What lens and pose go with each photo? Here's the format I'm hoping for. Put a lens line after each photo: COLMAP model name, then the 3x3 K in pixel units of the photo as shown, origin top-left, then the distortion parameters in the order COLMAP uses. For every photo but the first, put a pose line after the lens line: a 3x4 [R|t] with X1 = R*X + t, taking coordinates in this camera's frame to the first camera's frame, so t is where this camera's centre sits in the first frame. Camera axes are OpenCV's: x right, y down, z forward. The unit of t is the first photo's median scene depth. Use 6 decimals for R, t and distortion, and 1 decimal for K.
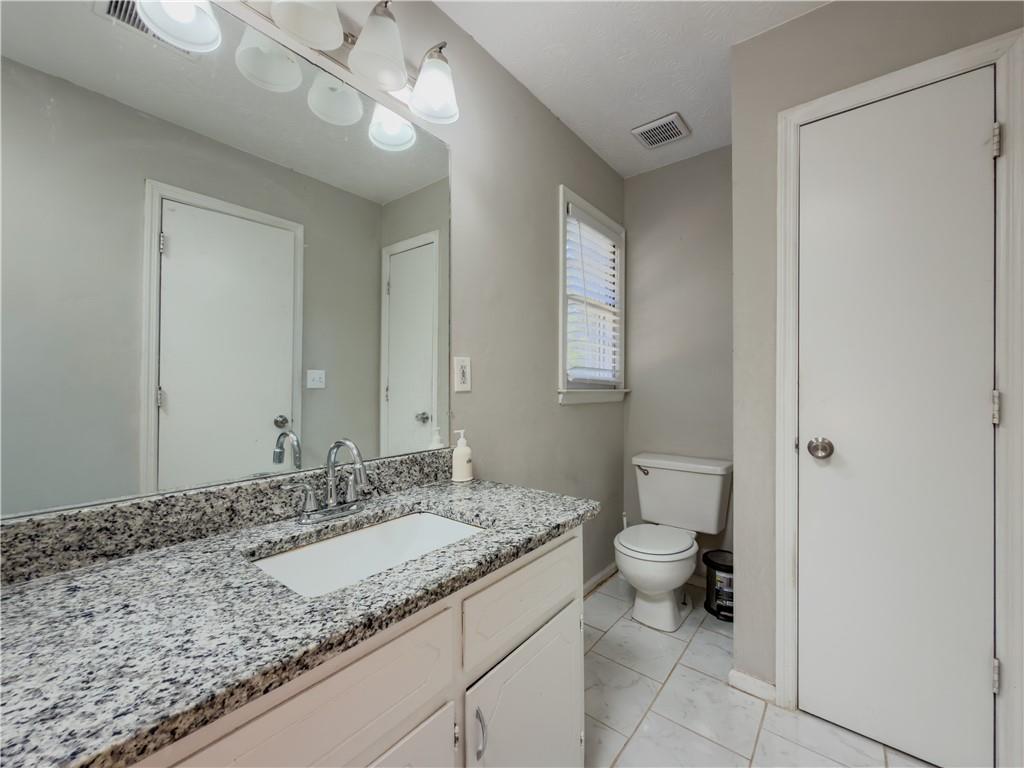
lens RADIAL K [[410.5, 0, 512.5], [0, 410.5, 383.8], [0, 0, 1]] dist [0.000367, -0.000140]
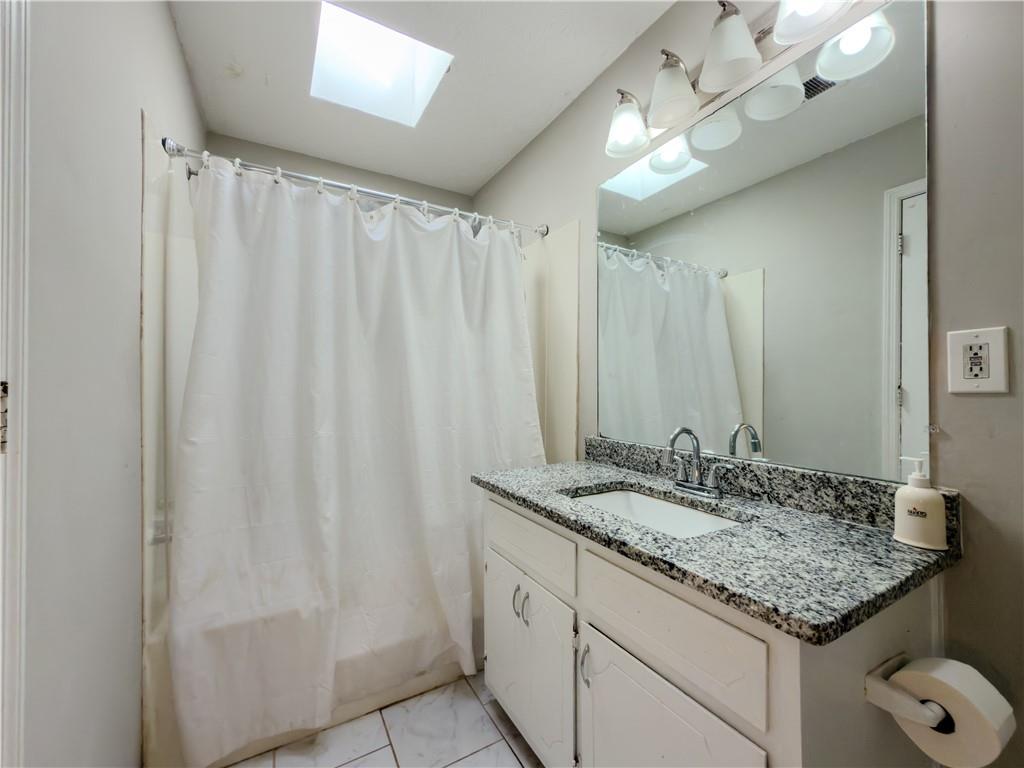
lens RADIAL K [[410.5, 0, 512.5], [0, 410.5, 383.8], [0, 0, 1]] dist [0.000367, -0.000140]
pose [[-0.357089, -0.006778, -0.934046, 0.983460], [0.001932, 0.999966, -0.007996, 0.017373], [0.934068, -0.004660, -0.357064, 1.054204]]
